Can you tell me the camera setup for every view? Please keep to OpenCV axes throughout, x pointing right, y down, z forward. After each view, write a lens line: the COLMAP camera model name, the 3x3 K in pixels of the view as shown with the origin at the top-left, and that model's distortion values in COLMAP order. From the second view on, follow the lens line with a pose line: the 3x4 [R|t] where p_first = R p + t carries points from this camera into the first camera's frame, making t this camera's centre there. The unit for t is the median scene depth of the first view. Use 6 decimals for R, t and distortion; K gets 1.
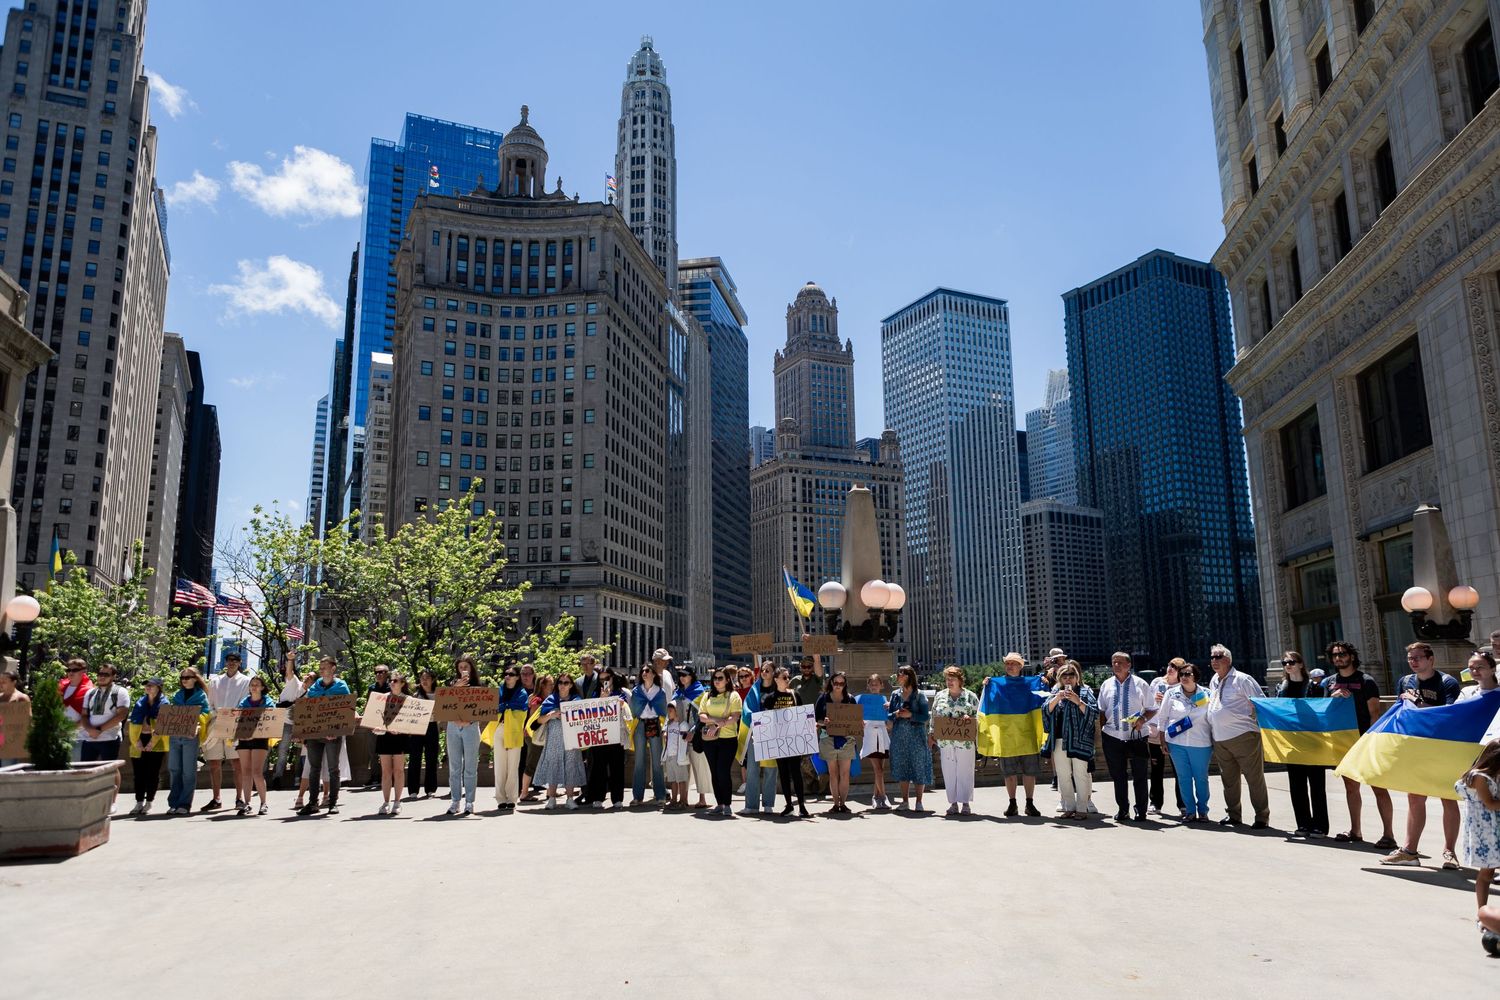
lens RADIAL K [[1029.4, 0, 750.0], [0, 1029.4, 500.0], [0, 0, 1]] dist [-0.008631, 0.008200]
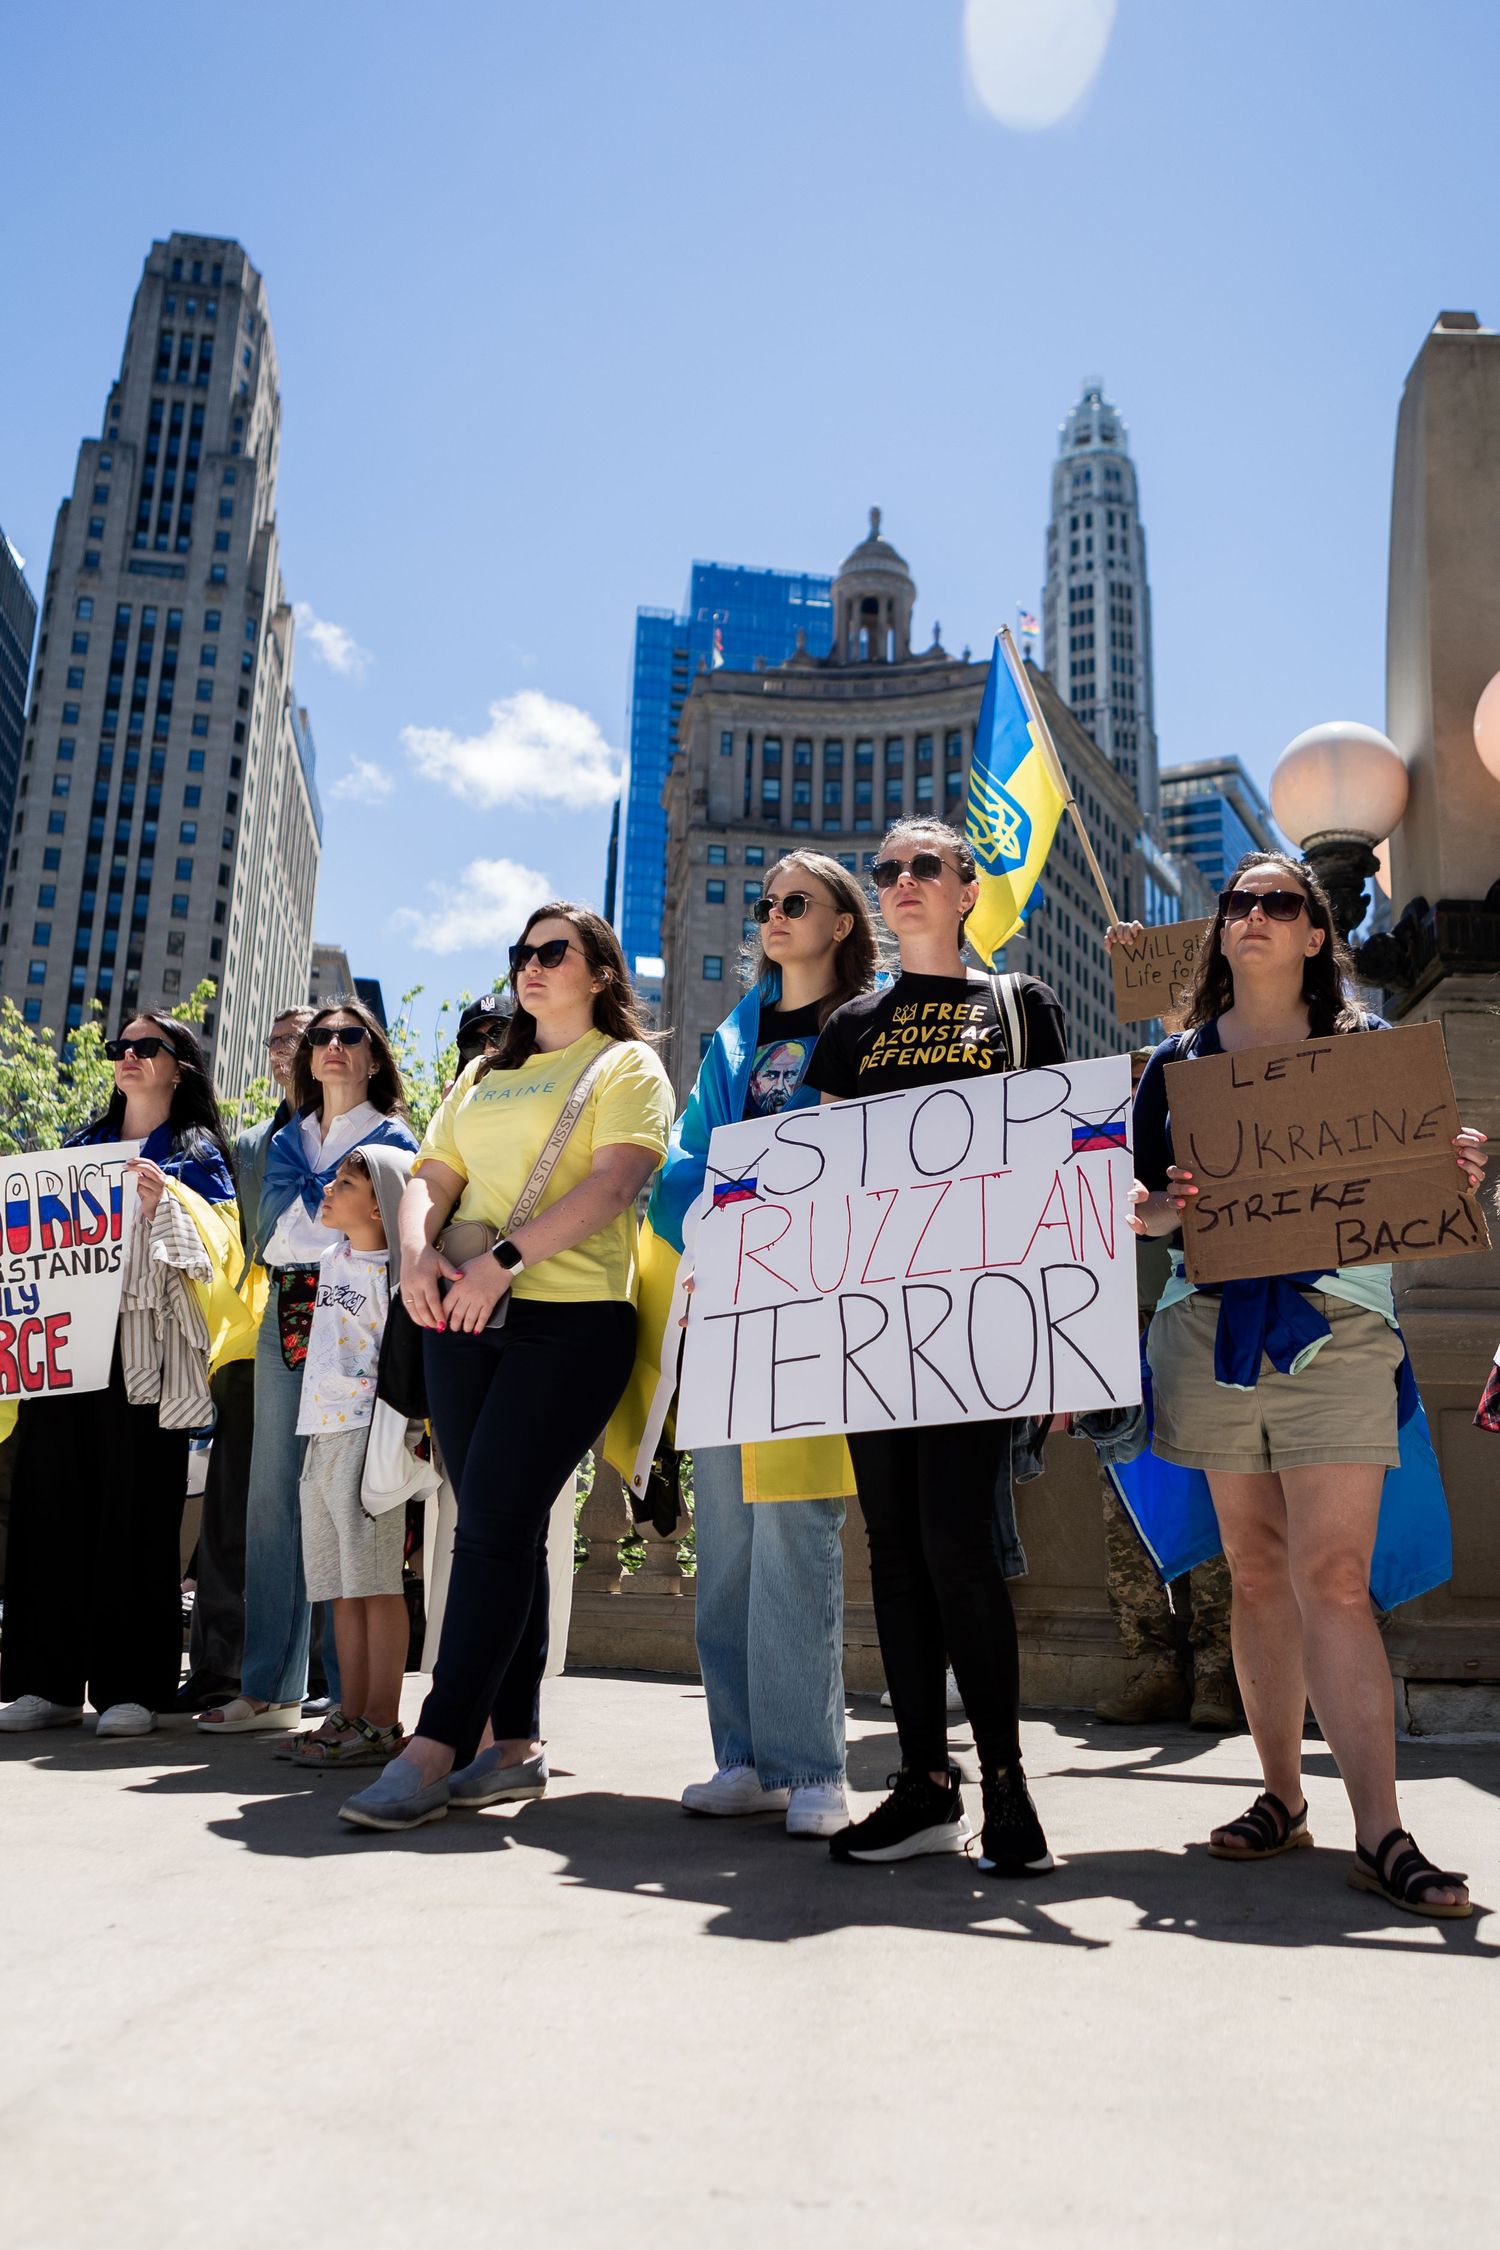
lens RADIAL K [[1804.1, 0, 857.7], [0, 1804.1, 1118.9], [0, 0, 1]] dist [-0.017373, 0.007908]
pose [[0.968829, -0.031872, -0.245670, 0.007161], [0.017624, 0.998044, -0.059981, 0.018107], [0.247101, 0.053782, 0.967496, 0.061802]]
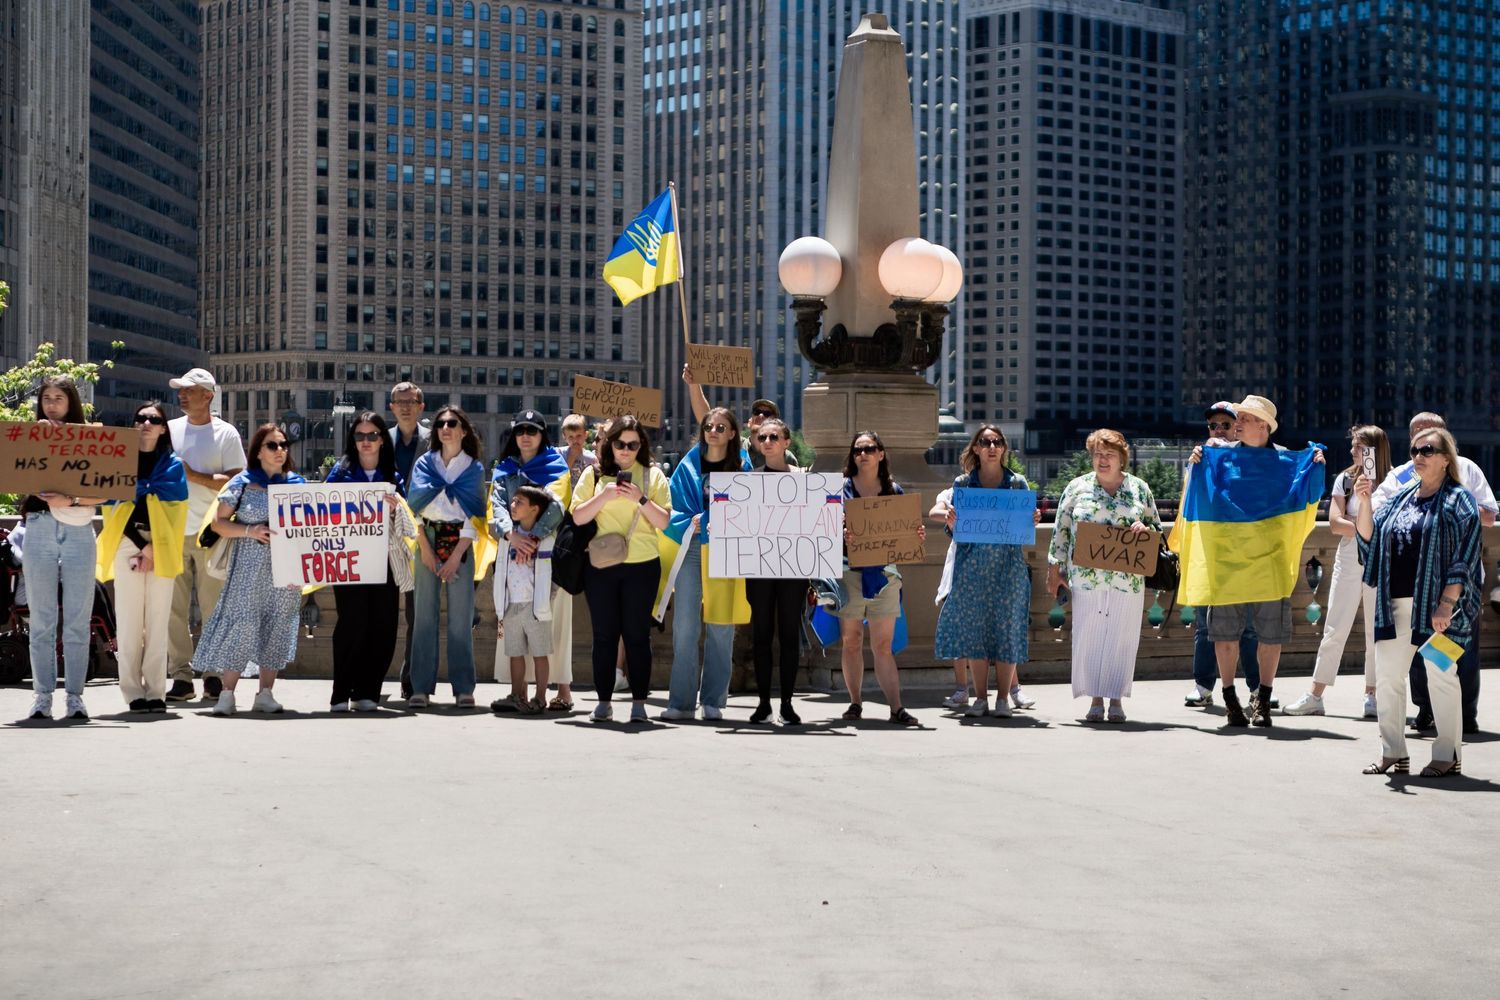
lens RADIAL K [[3197.8, 0, 750.0], [0, 3197.8, 500.0], [0, 0, 1]] dist [-0.043832, 0.201143]
pose [[0.974771, 0.018336, 0.222454, -0.025166], [-0.058484, 0.982783, 0.175263, -0.005049], [-0.215410, -0.183851, 0.959061, -0.035101]]
